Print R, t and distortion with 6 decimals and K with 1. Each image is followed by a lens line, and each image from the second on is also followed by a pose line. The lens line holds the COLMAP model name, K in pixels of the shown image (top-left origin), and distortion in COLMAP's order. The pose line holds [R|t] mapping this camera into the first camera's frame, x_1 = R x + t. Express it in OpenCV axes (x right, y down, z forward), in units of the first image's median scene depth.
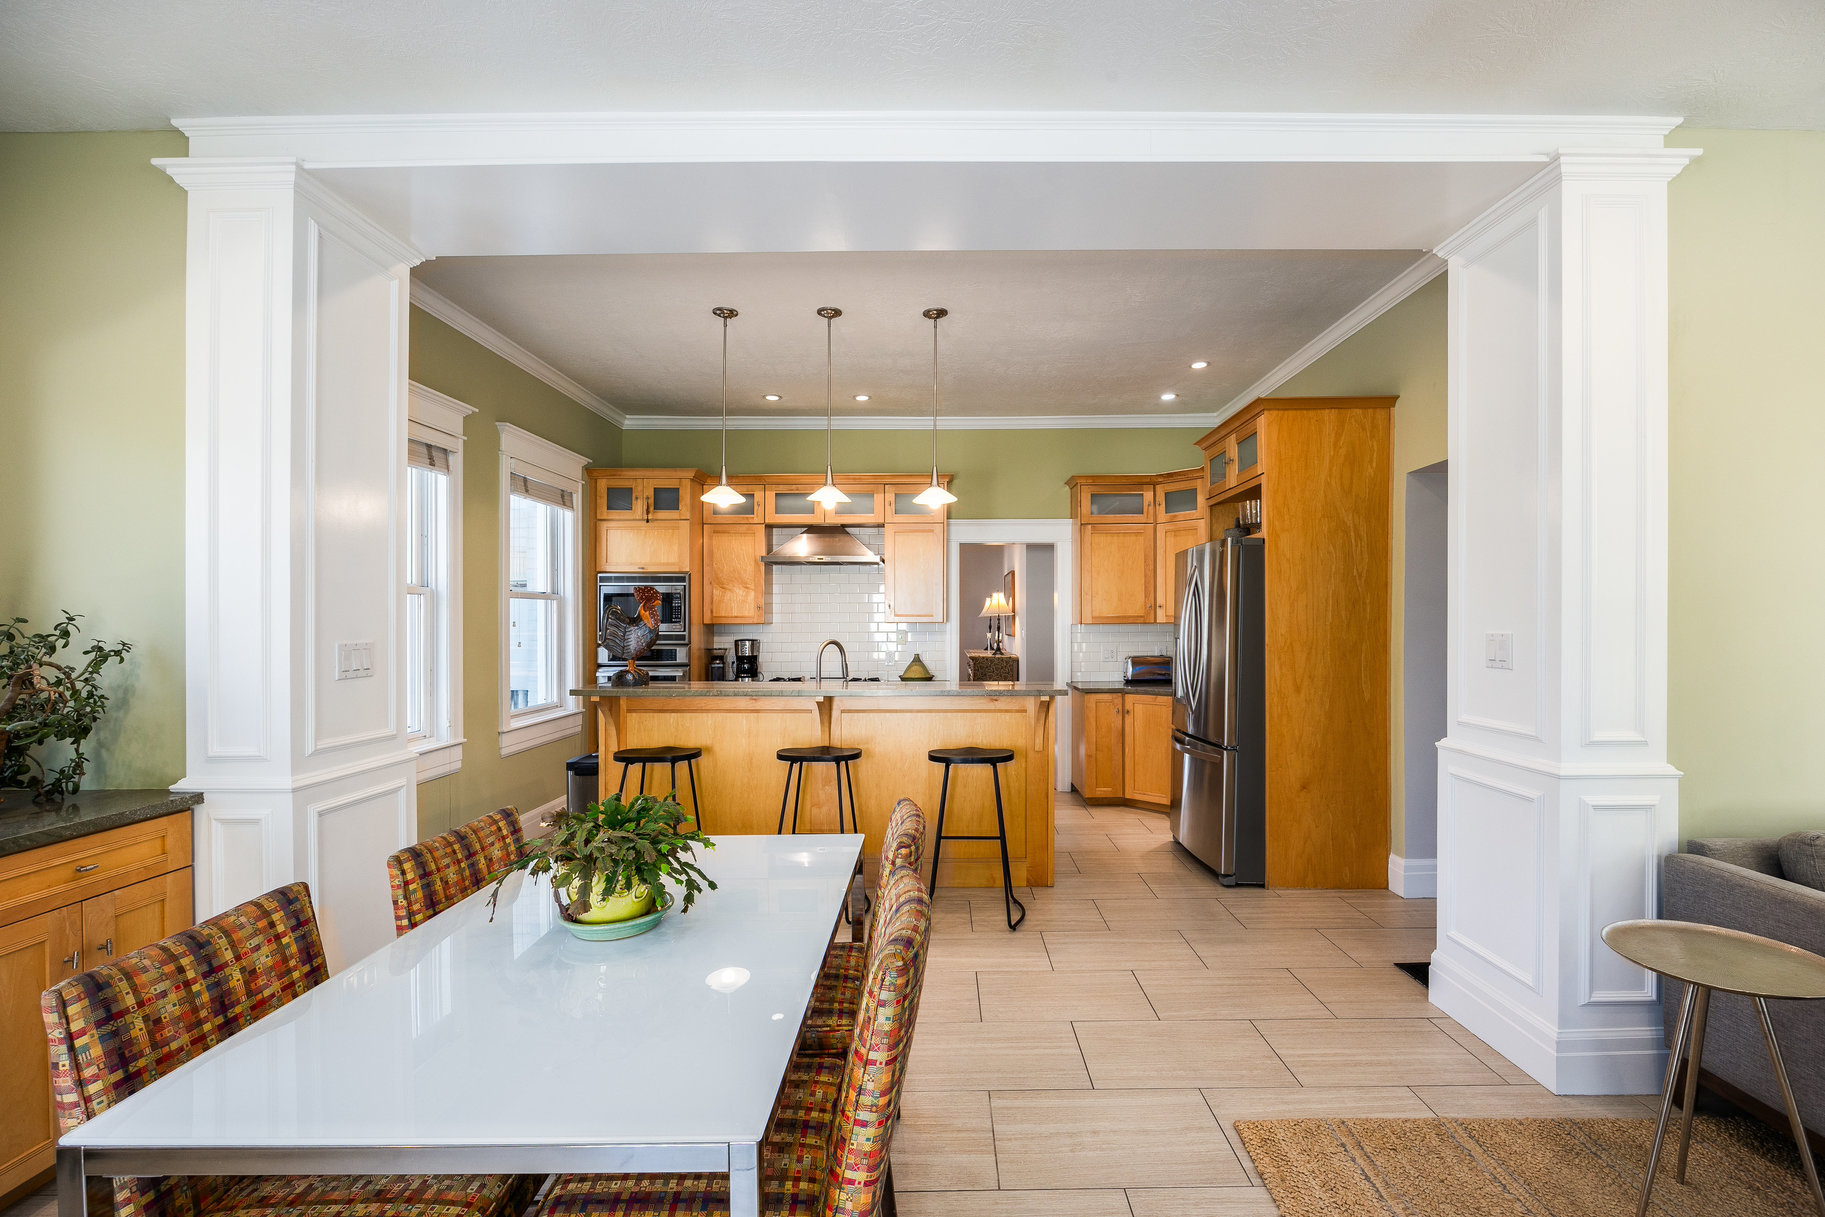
lens RADIAL K [[804.9, 0, 912.5], [0, 804.9, 608.5], [0, 0, 1]] dist [-0.000362, 0.000041]
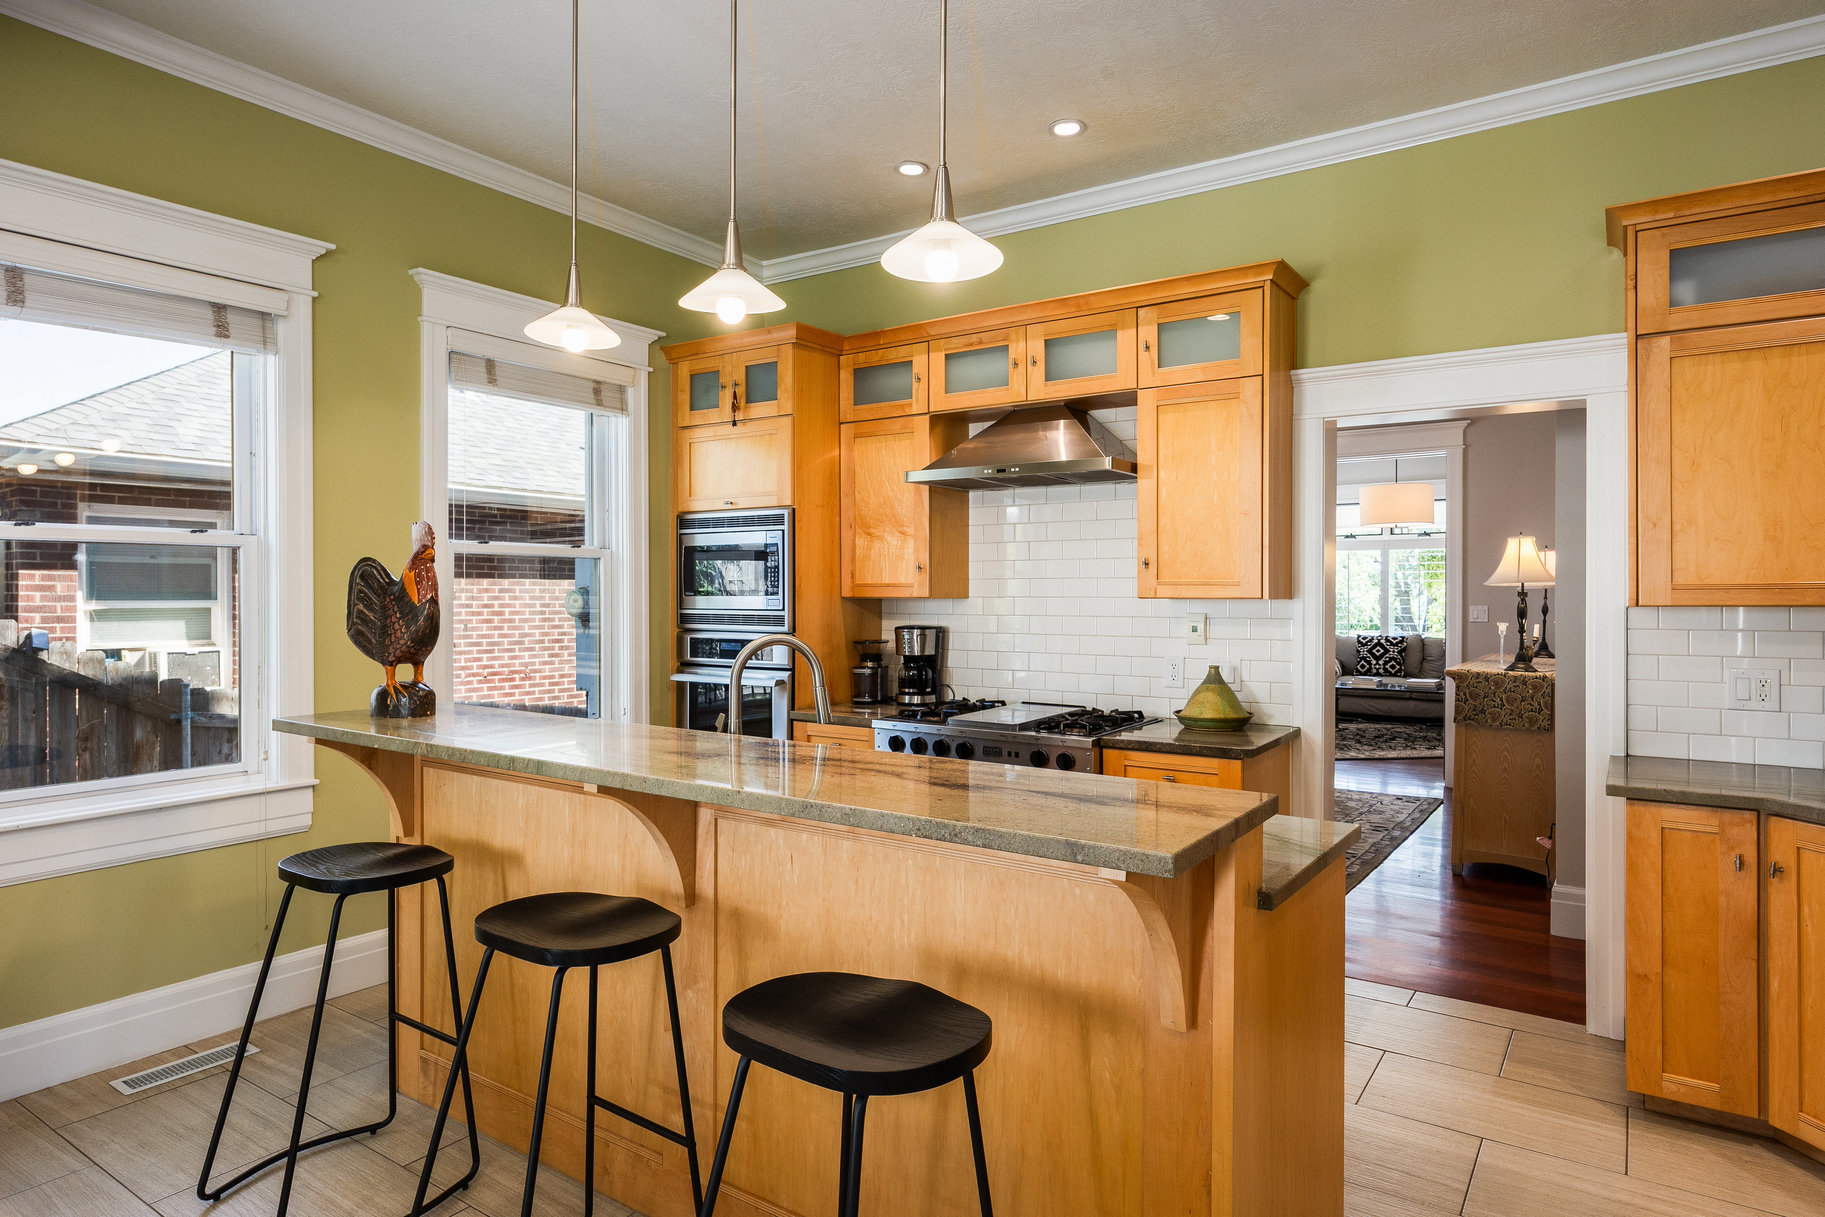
lens RADIAL K [[1041.8, 0, 911.9], [0, 1041.8, 582.9], [0, 0, 1]] dist [0.005040, 0.001649]
pose [[0.837041, 0.001281, -0.547139, 0.194703], [0.001477, 0.999988, 0.004600, 0.005484], [0.547138, -0.004658, 0.837029, 0.417091]]
